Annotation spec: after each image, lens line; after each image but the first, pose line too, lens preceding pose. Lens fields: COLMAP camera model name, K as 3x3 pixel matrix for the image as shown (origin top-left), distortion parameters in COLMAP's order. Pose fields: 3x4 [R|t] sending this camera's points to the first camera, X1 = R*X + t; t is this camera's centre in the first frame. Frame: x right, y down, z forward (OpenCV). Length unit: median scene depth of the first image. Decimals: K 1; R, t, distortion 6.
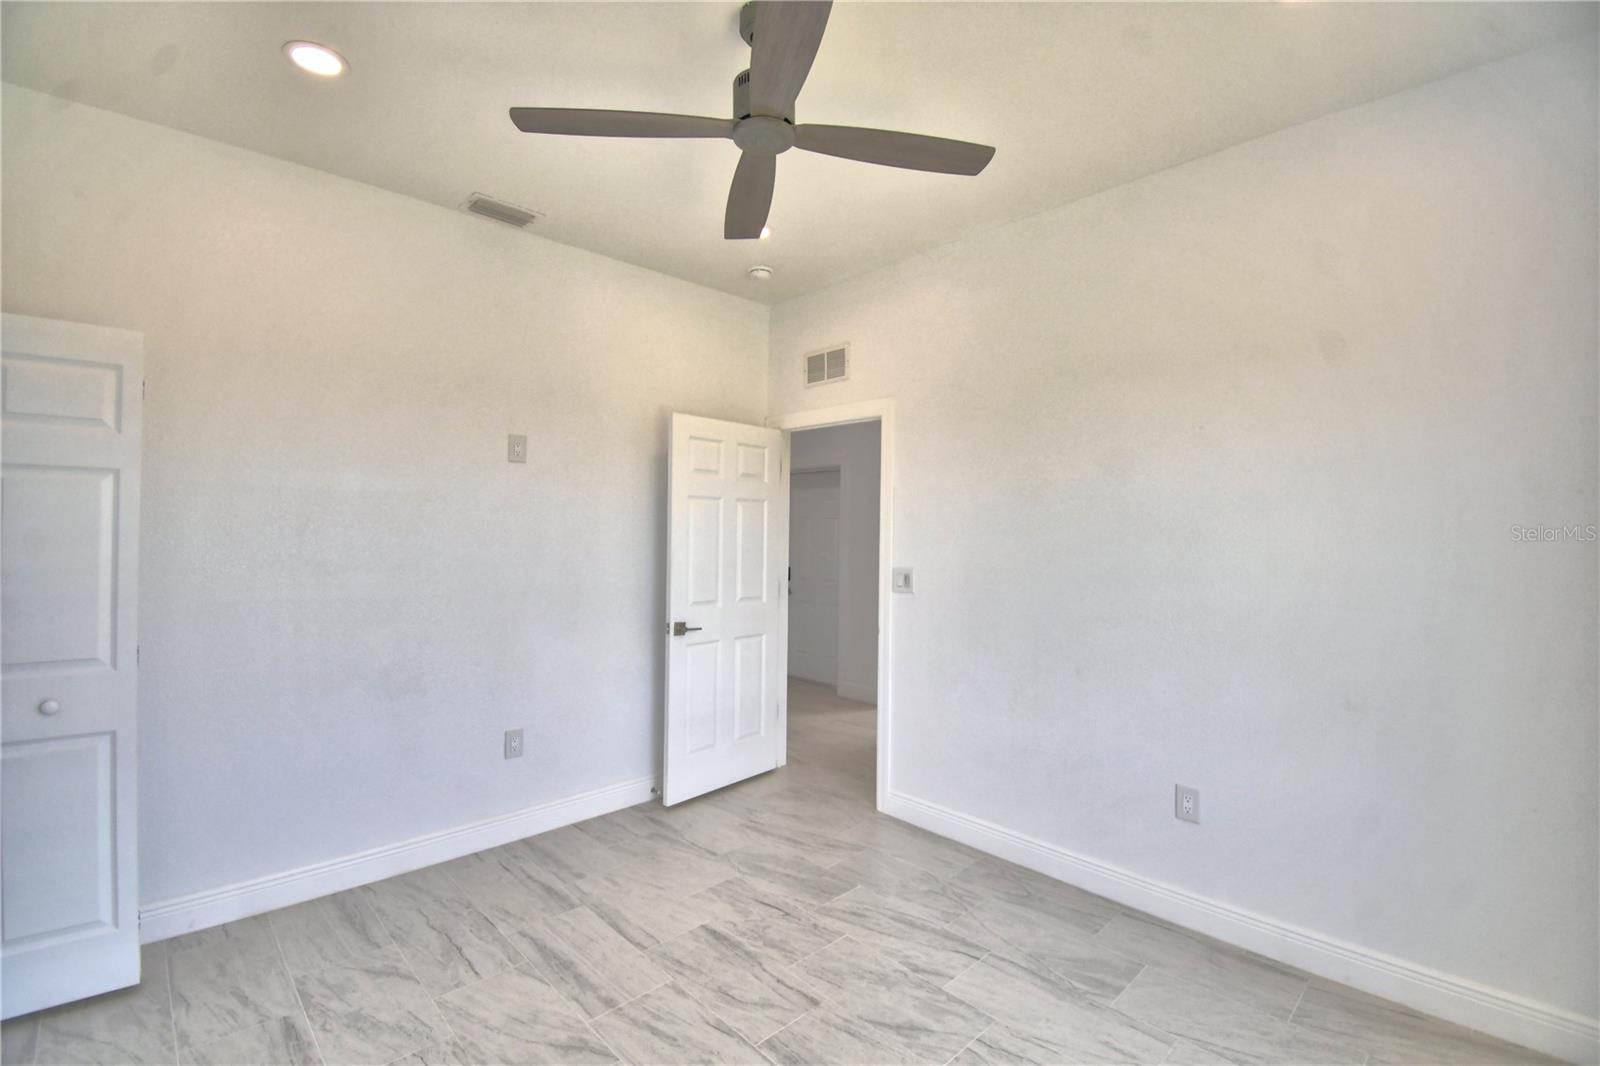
lens RADIAL K [[691.2, 0, 808.3], [0, 691.2, 528.9], [0, 0, 1]] dist [0.014188, -0.024210]
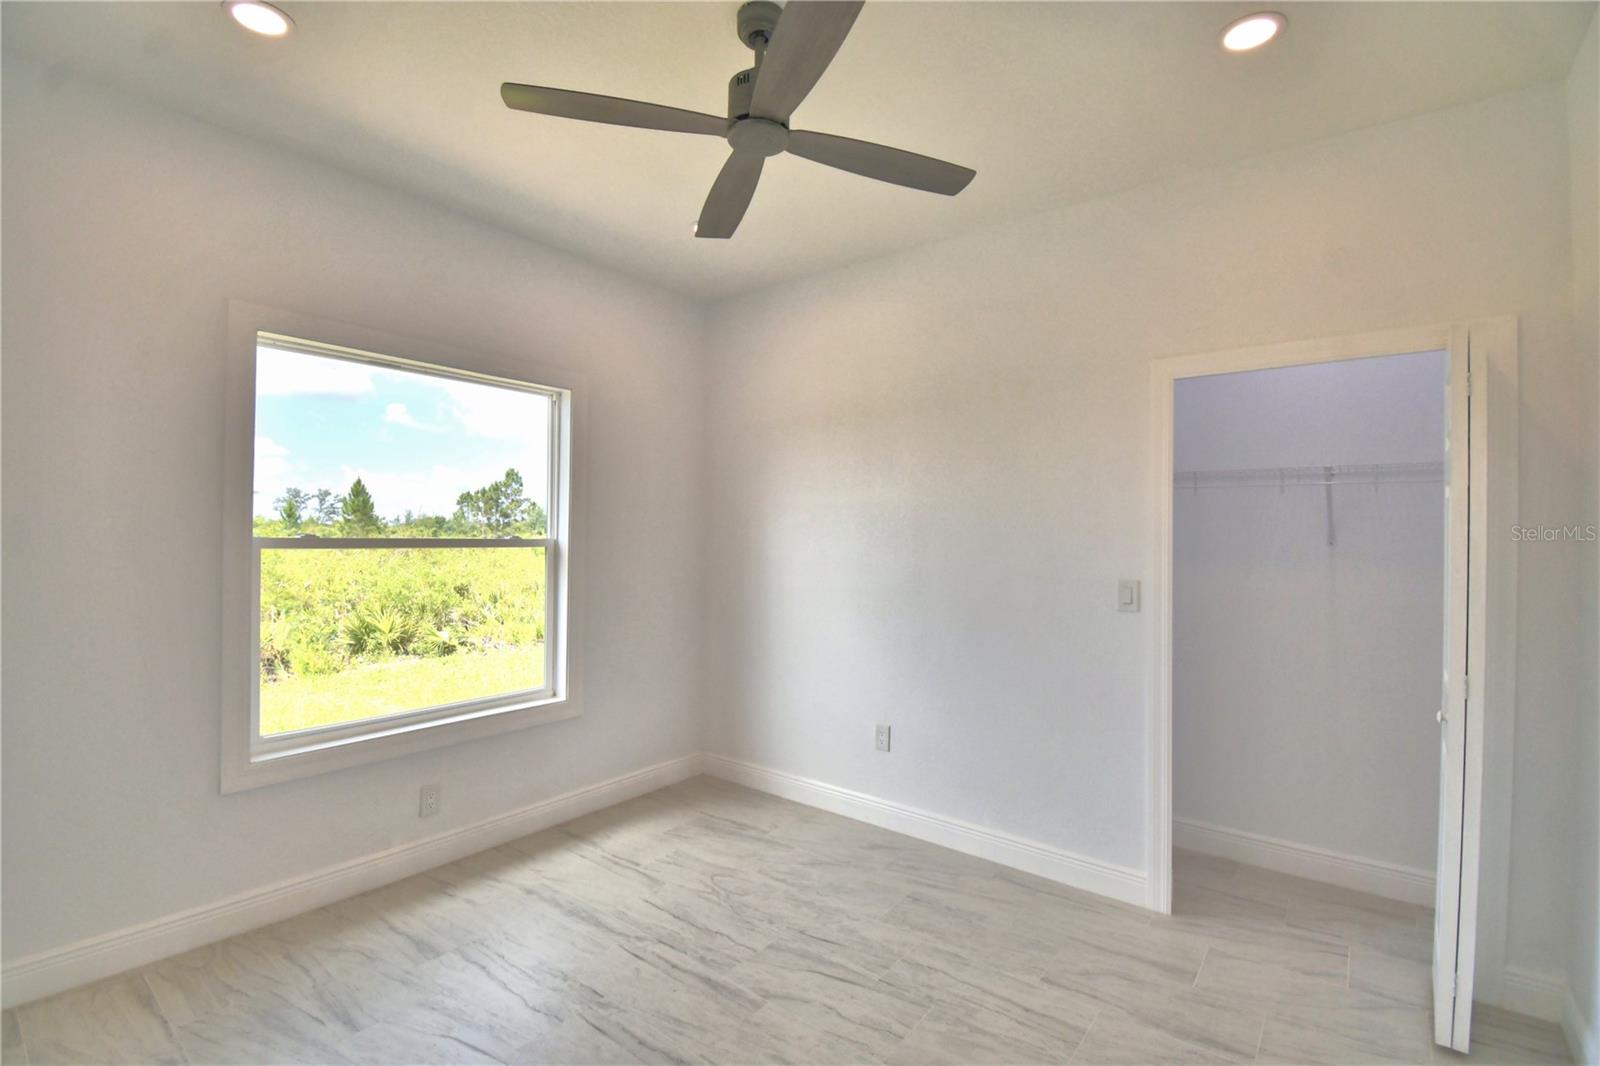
lens RADIAL K [[703.6, 0, 788.1], [0, 703.6, 530.0], [0, 0, 1]] dist [-0.000551, -0.017643]
pose [[-0.993390, -0.022325, -0.112598, -0.004770], [-0.020464, 0.999635, -0.017660, 0.013710], [0.112951, -0.015239, -0.993484, 1.492309]]
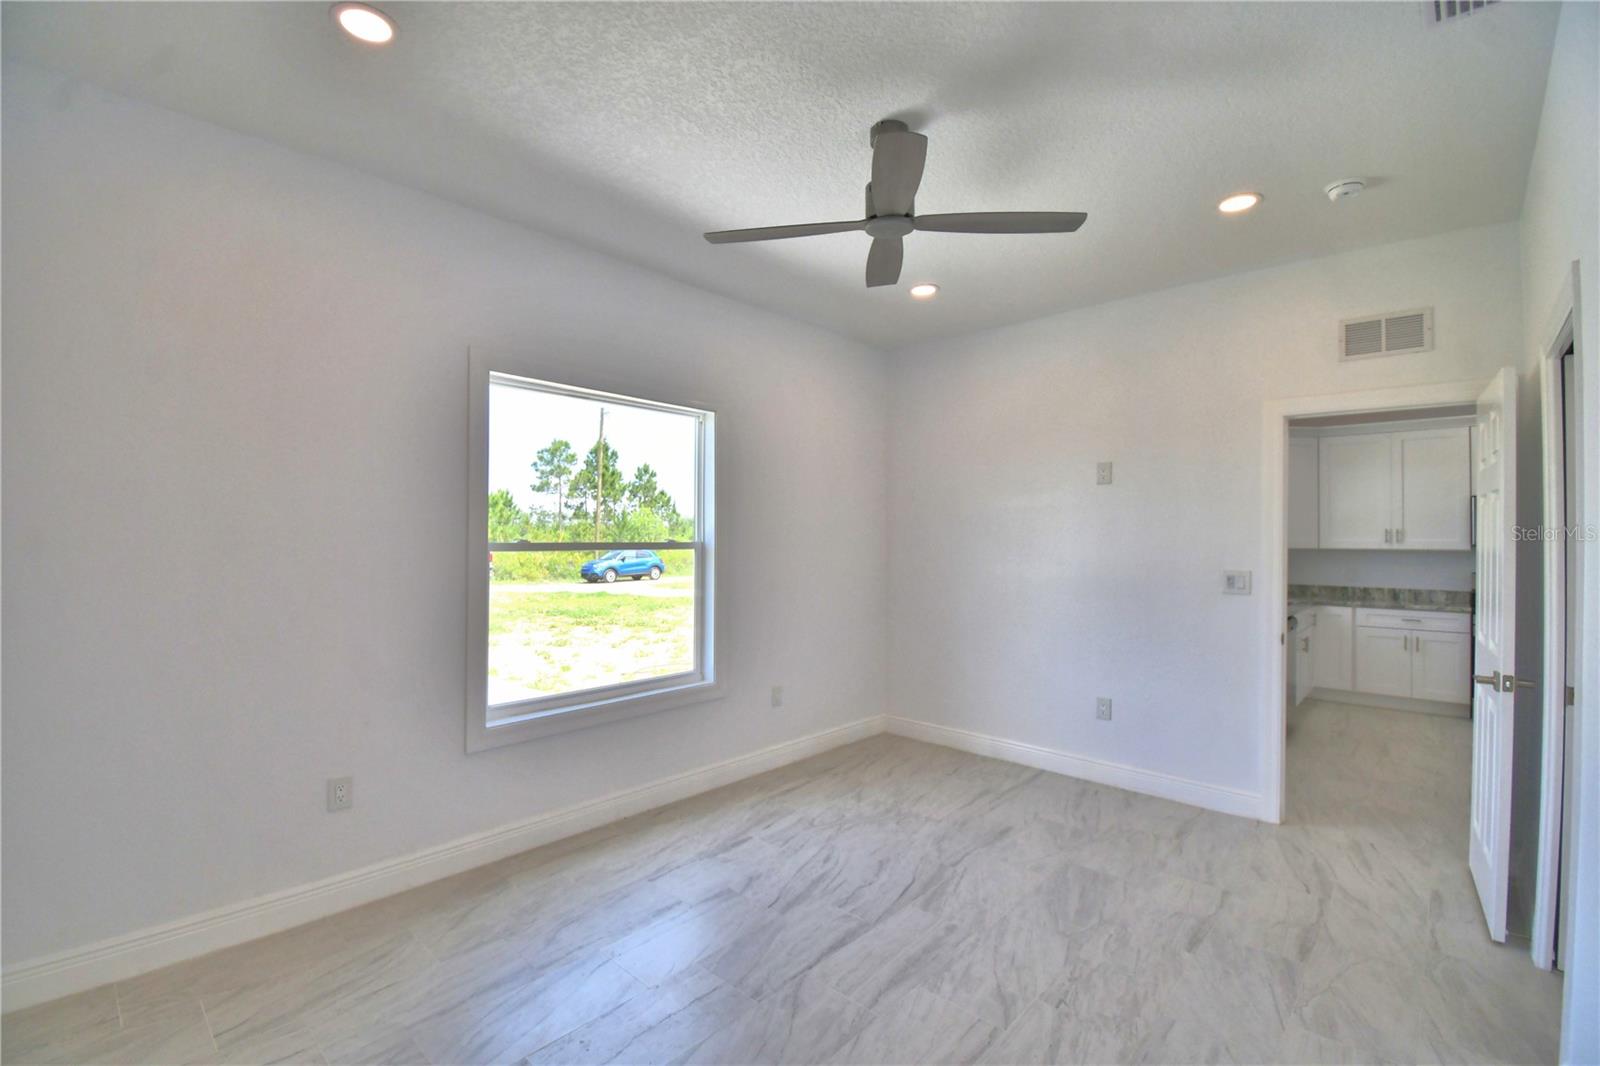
lens RADIAL K [[698.6, 0, 782.4], [0, 698.6, 533.8], [0, 0, 1]] dist [0.016558, -0.021089]
pose [[-0.999430, -0.017591, -0.028819, 0.169985], [-0.017152, 0.999734, -0.015409, 0.019088], [0.029082, -0.014906, -0.999466, 1.653986]]
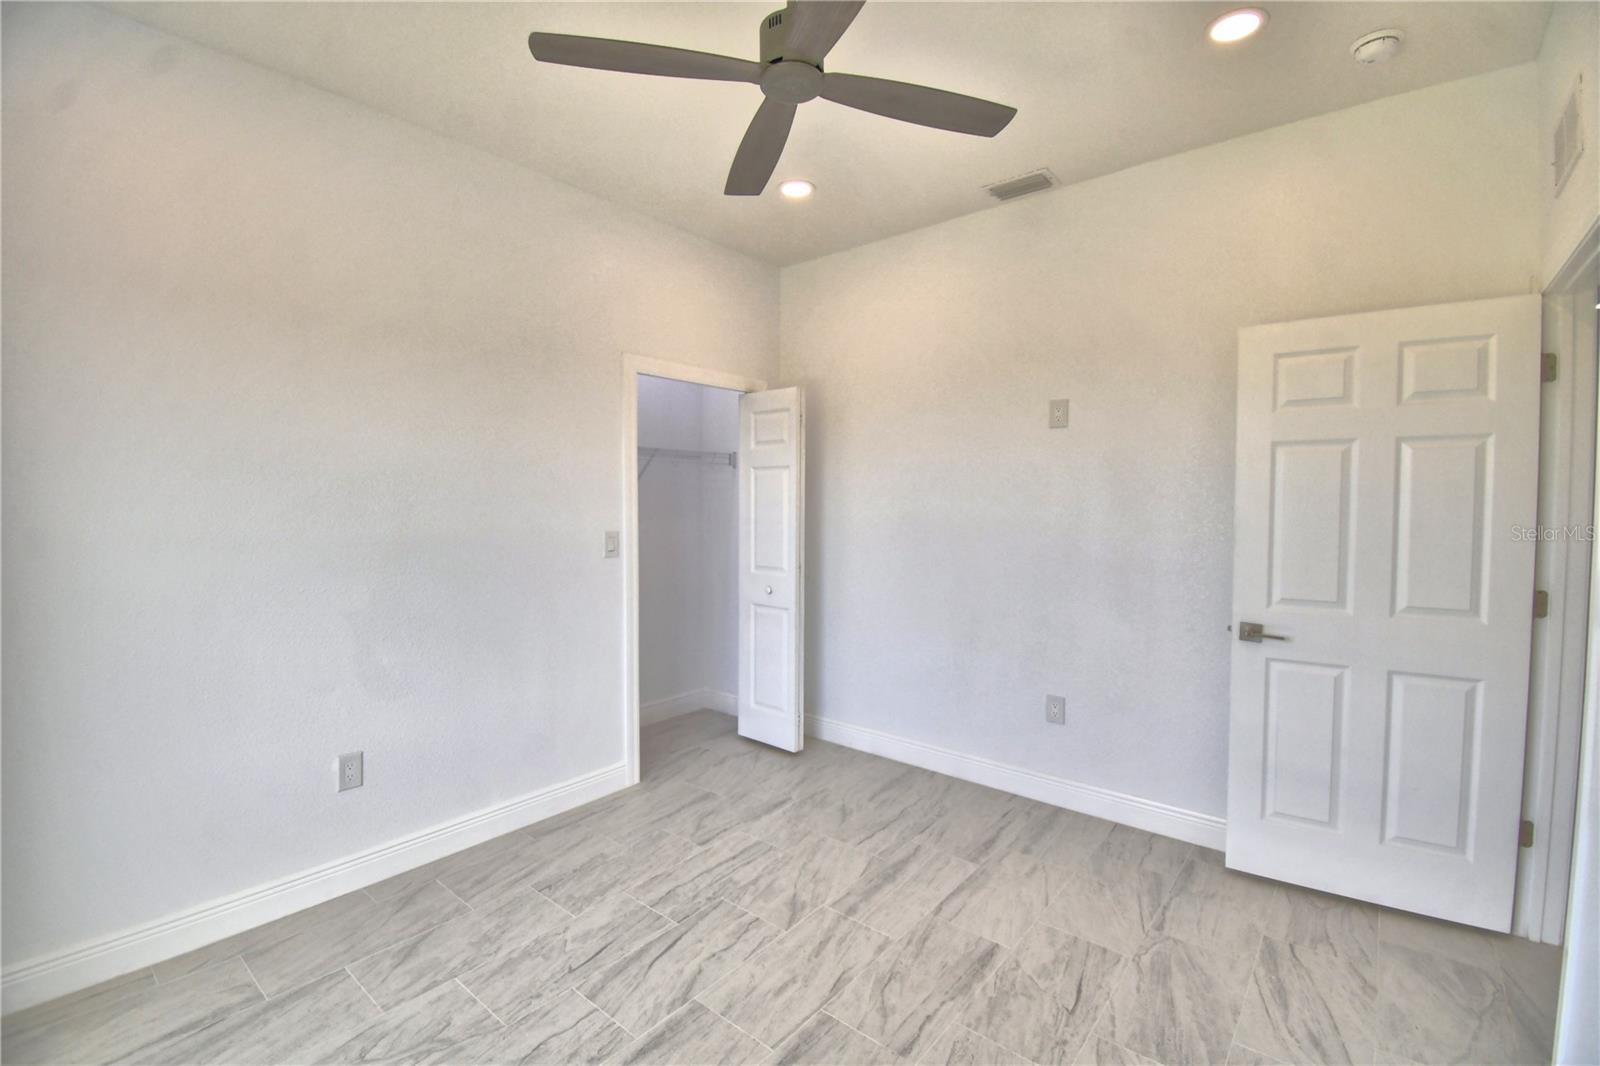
lens RADIAL K [[703.6, 0, 788.1], [0, 703.6, 530.0], [0, 0, 1]] dist [-0.000551, -0.017643]
pose [[0.094375, 0.031930, -0.995025, 0.695867], [0.006967, 0.999440, 0.032733, 0.018107], [0.995512, -0.010021, 0.094099, 0.666384]]
